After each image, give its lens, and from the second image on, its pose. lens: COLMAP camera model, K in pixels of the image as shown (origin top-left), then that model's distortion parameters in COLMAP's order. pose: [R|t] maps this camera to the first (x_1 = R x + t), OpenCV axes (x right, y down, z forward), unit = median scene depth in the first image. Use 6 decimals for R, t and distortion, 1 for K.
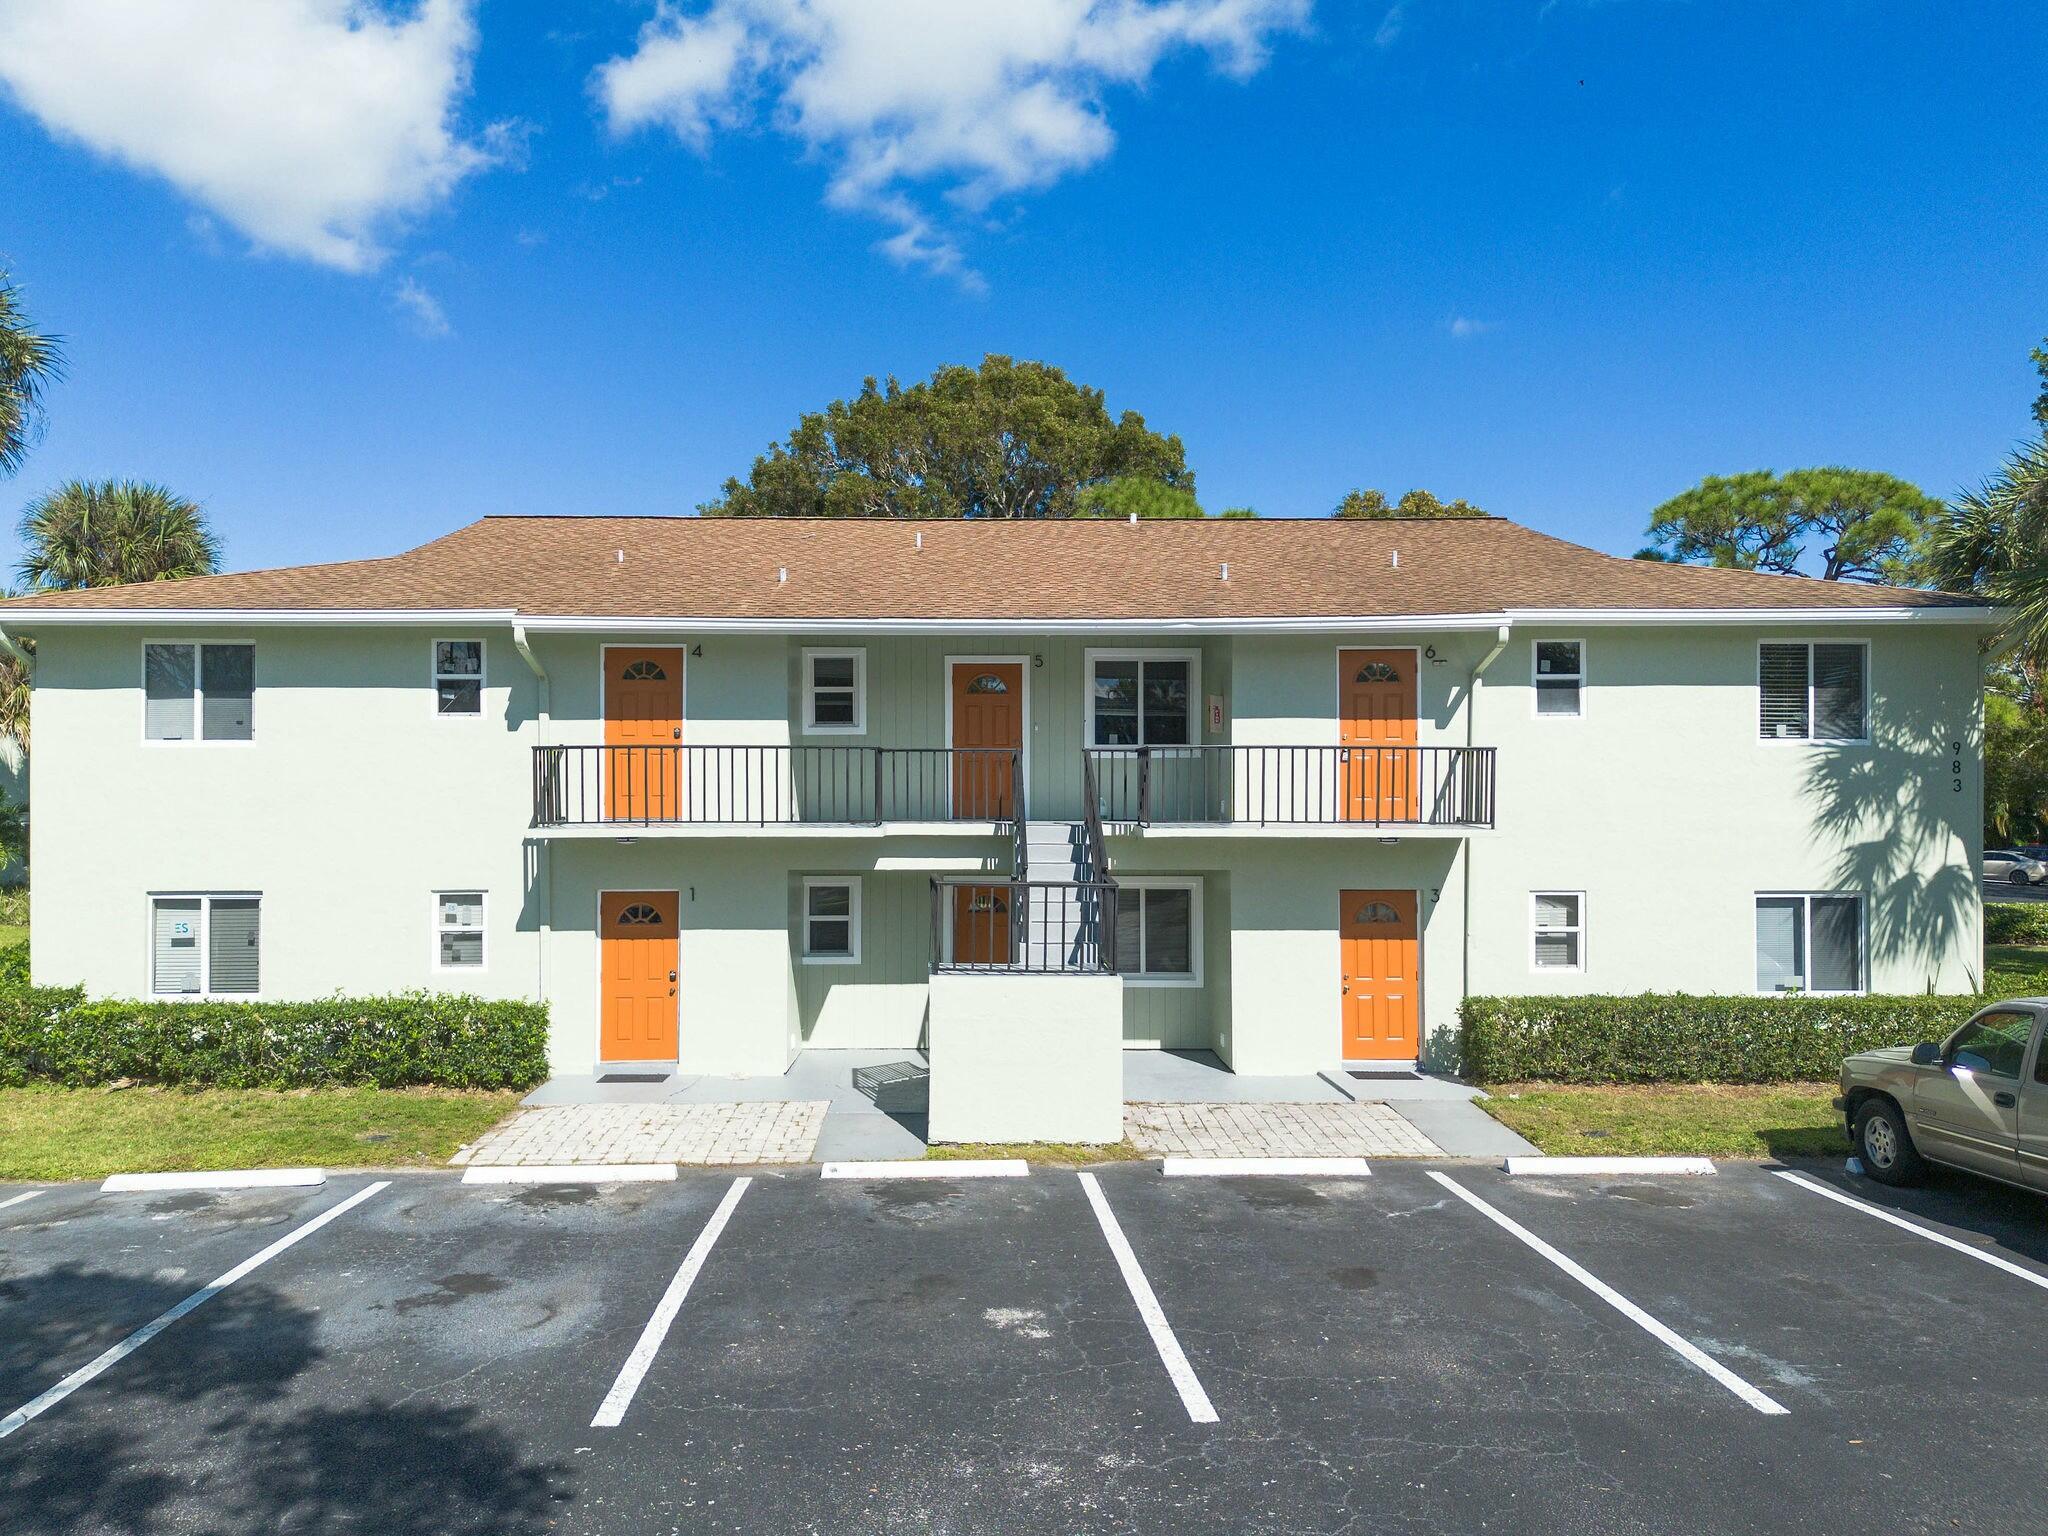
lens RADIAL K [[1492.1, 0, 973.7], [0, 1492.1, 801.9], [0, 0, 1]] dist [0.029064, -0.003607]
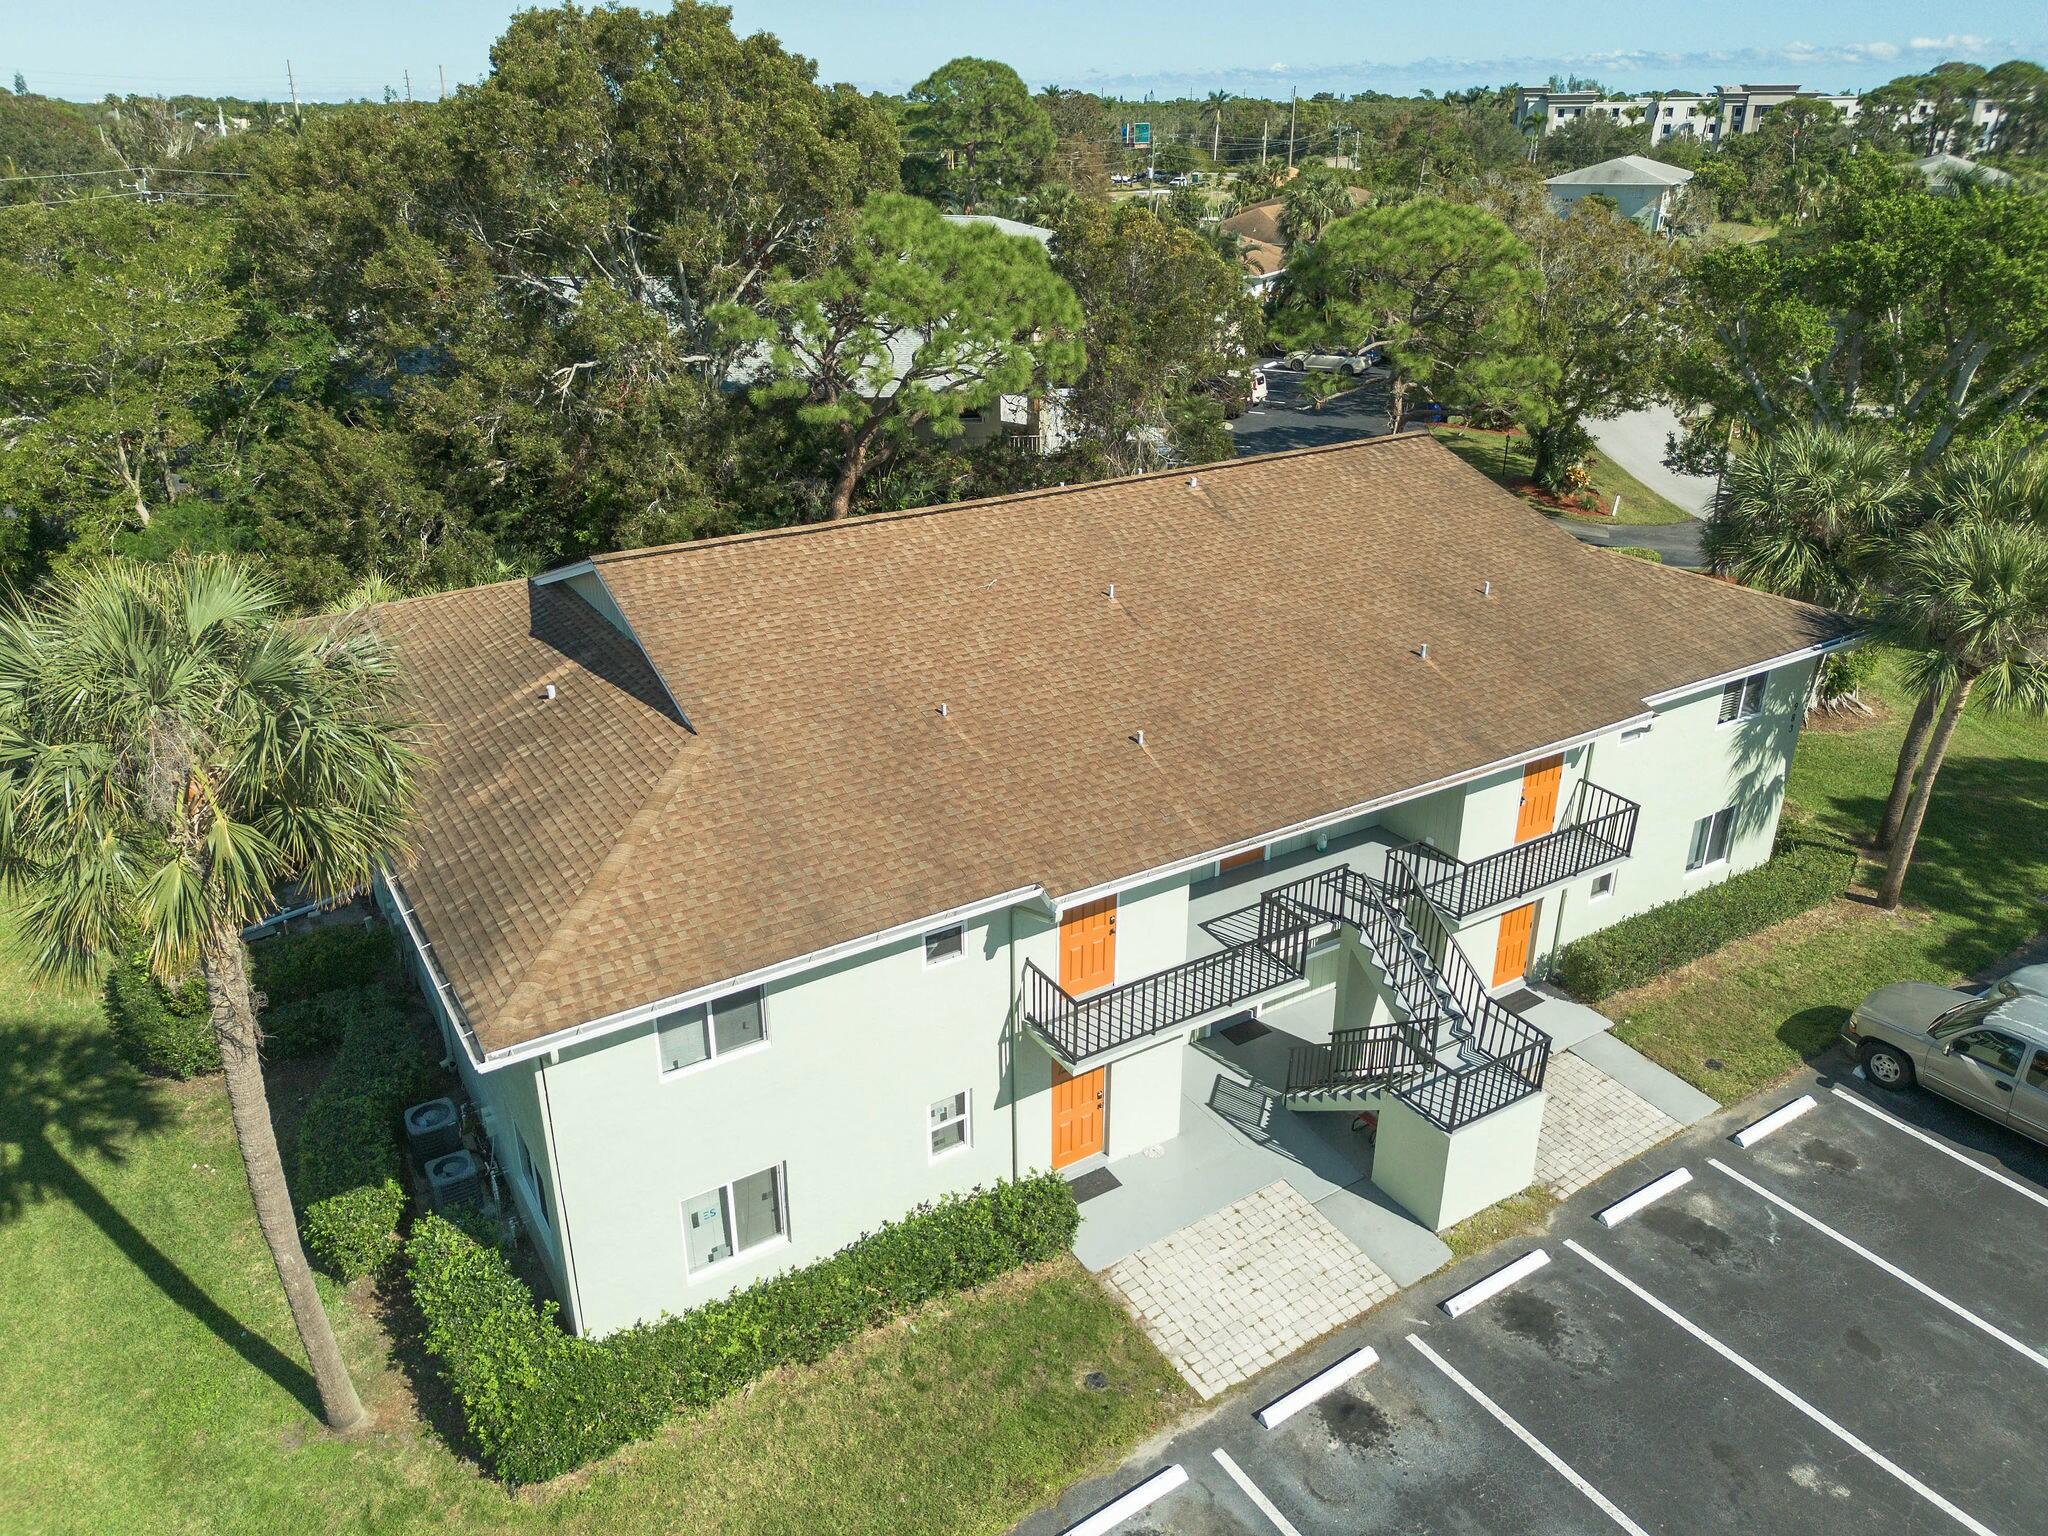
lens RADIAL K [[1448.3, 0, 1019.4], [0, 1448.3, 768.5], [0, 0, 1]] dist [0.056203, -0.056032]
pose [[0.855911, -0.217914, 0.468966, -0.747278], [0.002144, 0.908363, 0.418177, -0.609147], [-0.517118, -0.356917, 0.777946, 0.228209]]
